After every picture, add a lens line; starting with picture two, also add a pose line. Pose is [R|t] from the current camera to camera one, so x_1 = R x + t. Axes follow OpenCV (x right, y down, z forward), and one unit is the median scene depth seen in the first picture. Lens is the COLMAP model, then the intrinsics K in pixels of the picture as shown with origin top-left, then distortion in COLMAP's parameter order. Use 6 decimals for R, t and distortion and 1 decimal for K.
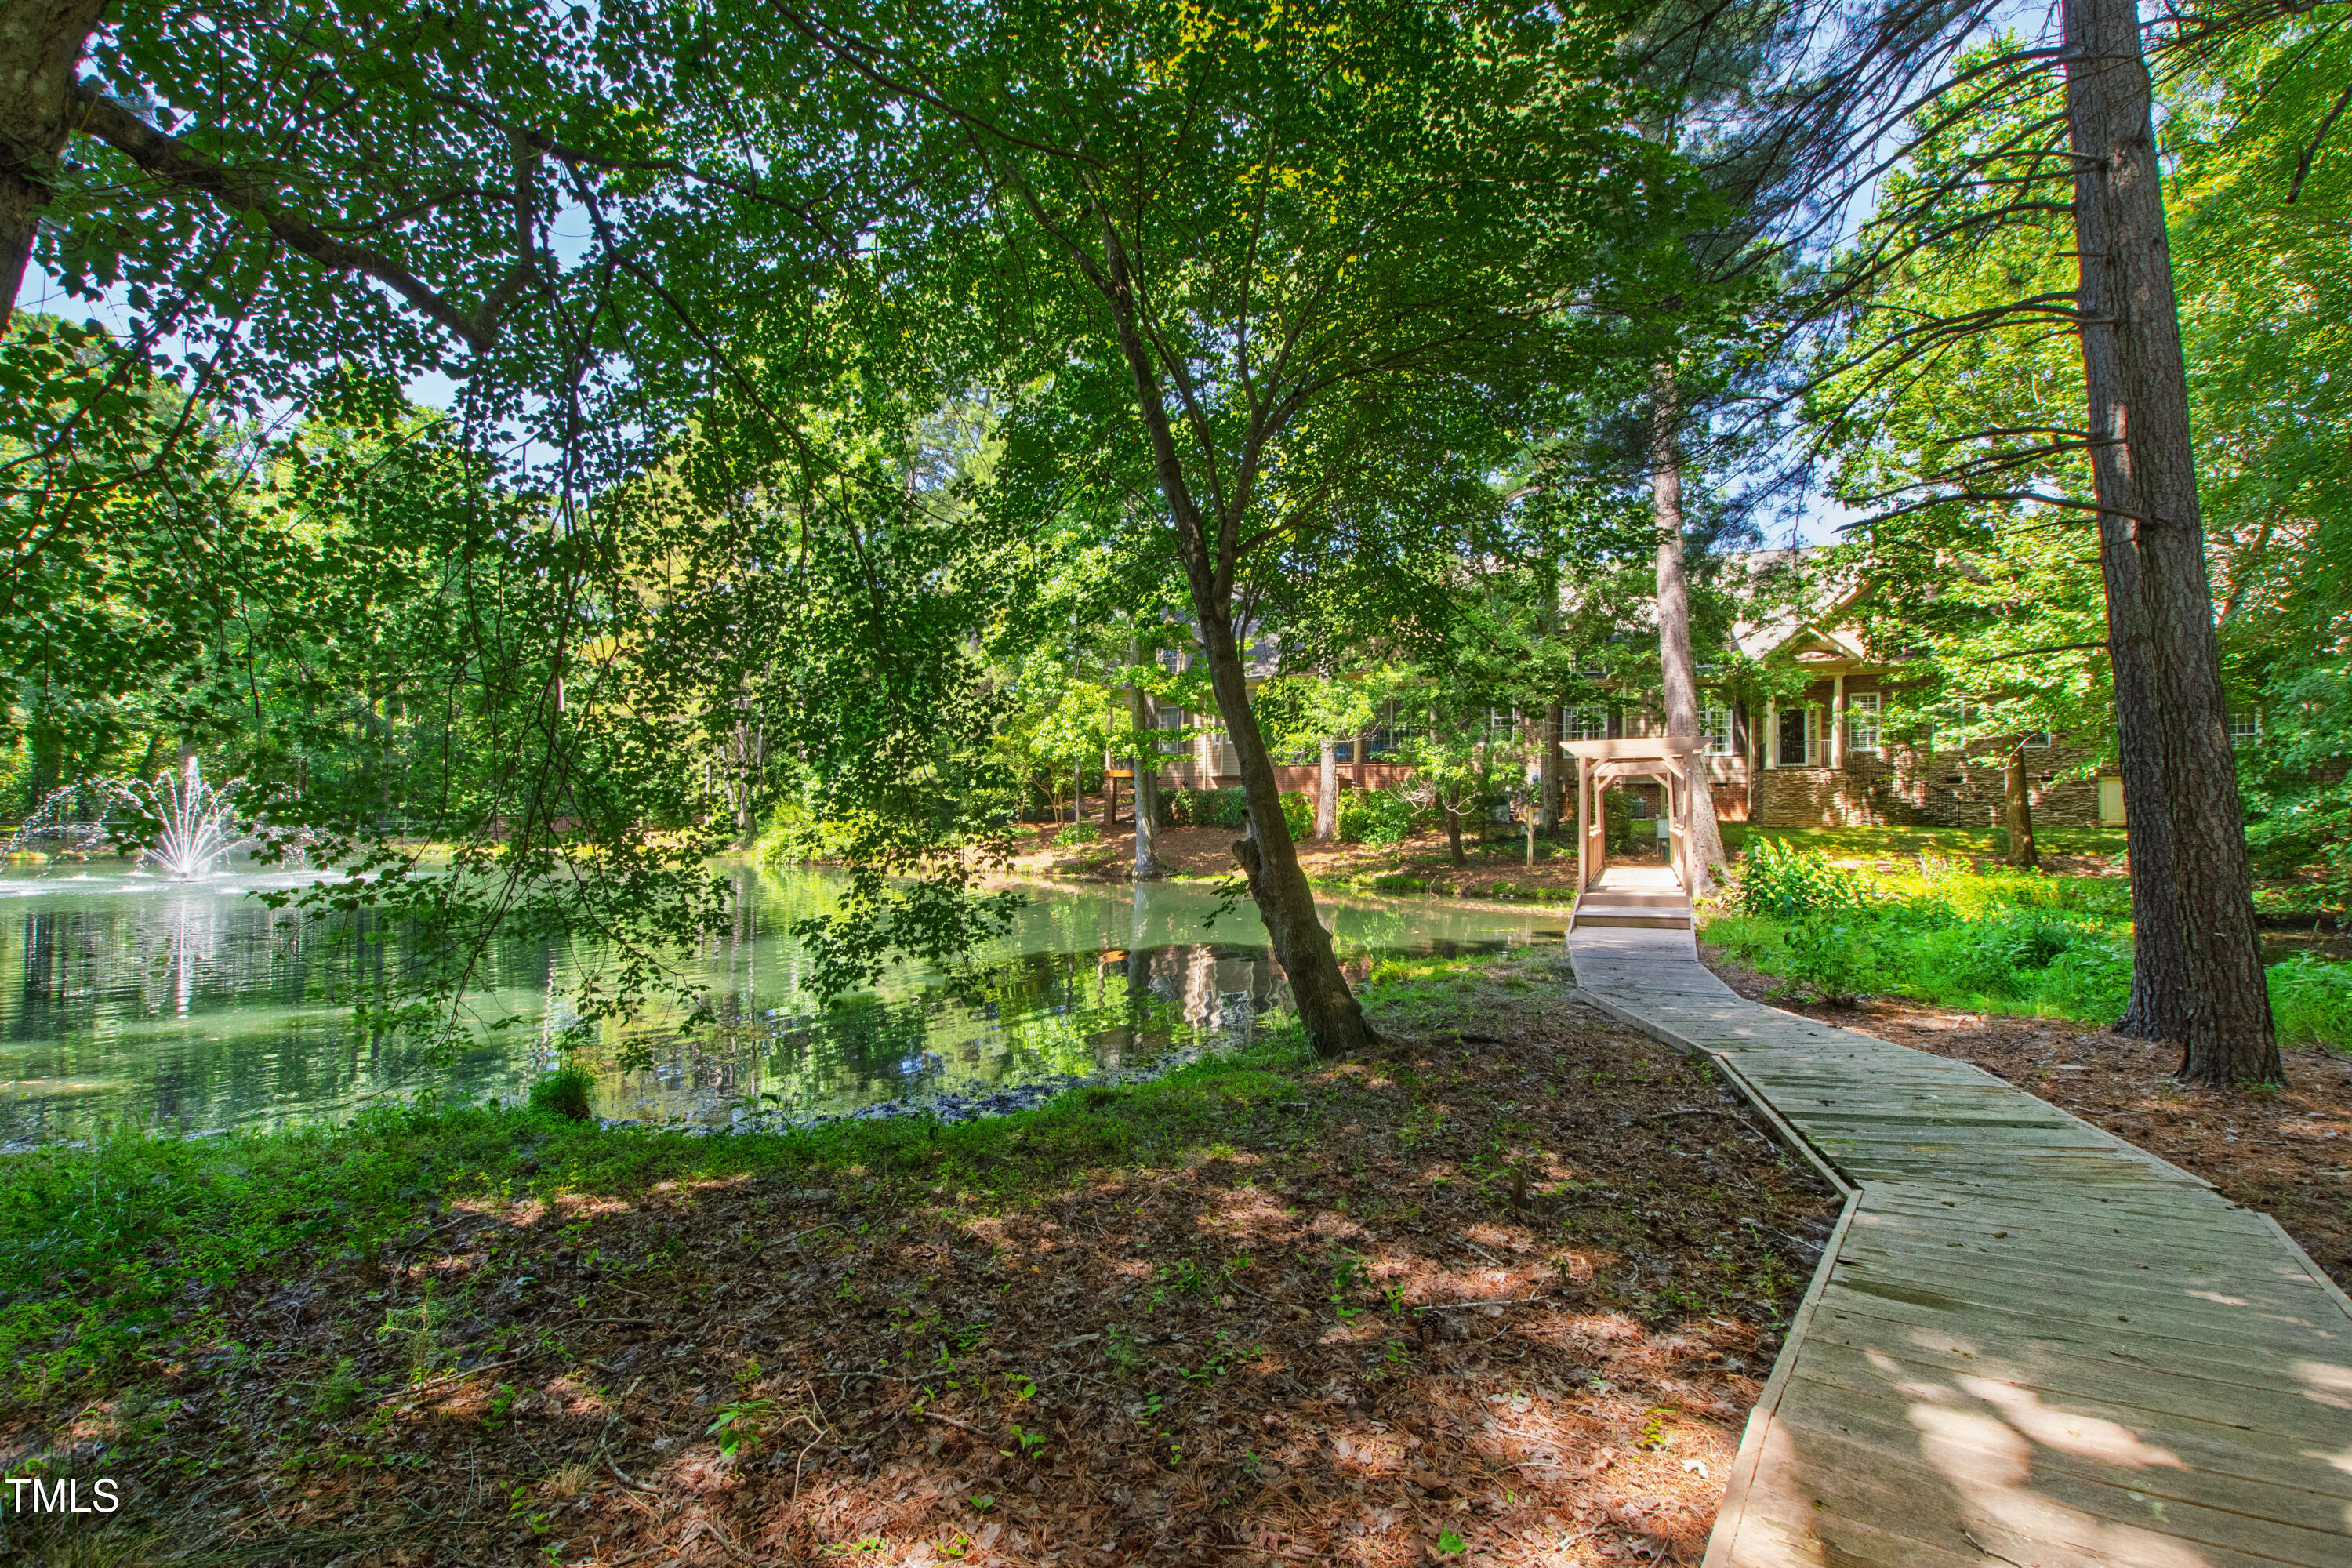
lens RADIAL K [[1029.3, 0, 1127.9], [0, 1029.3, 804.0], [0, 0, 1]] dist [0.005247, -0.002231]
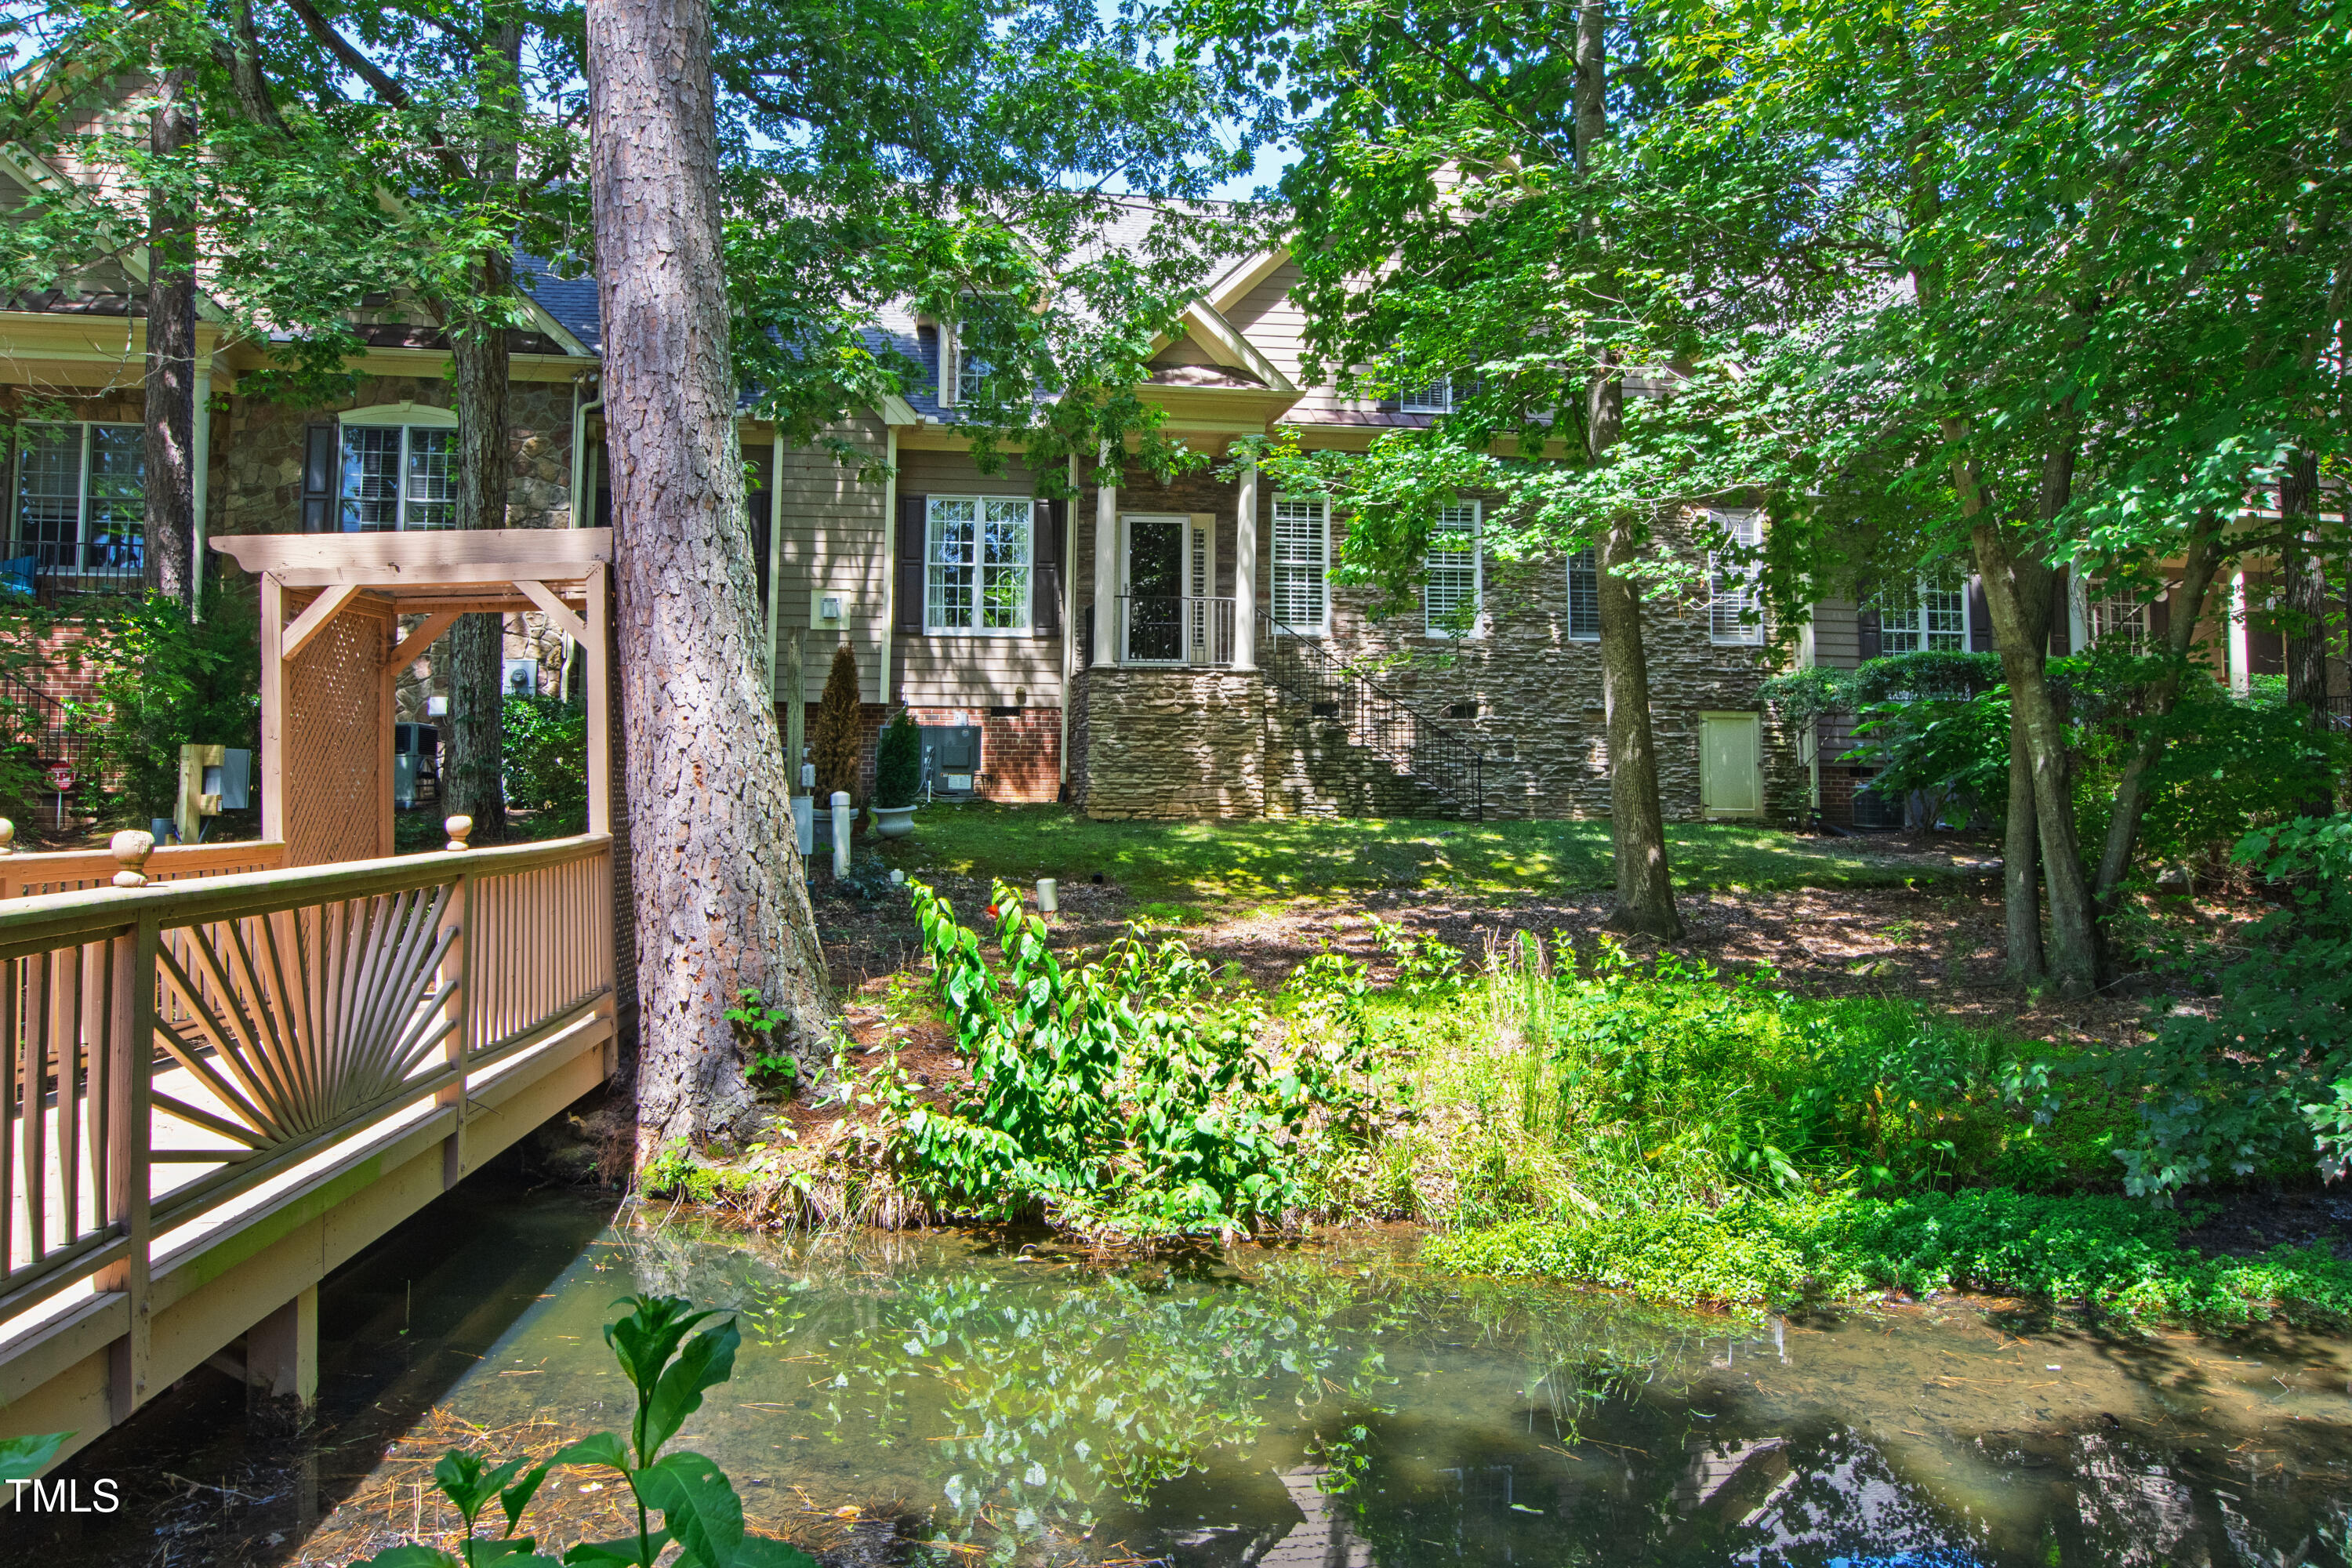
lens RADIAL K [[1715.7, 0, 1166.6], [0, 1715.7, 793.1], [0, 0, 1]] dist [-0.039101, -0.005096]
pose [[0.852025, 0.007996, 0.523440, 0.313832], [-0.014012, 0.999873, 0.007534, 0.007304], [-0.523314, -0.013754, 0.852029, 0.448651]]
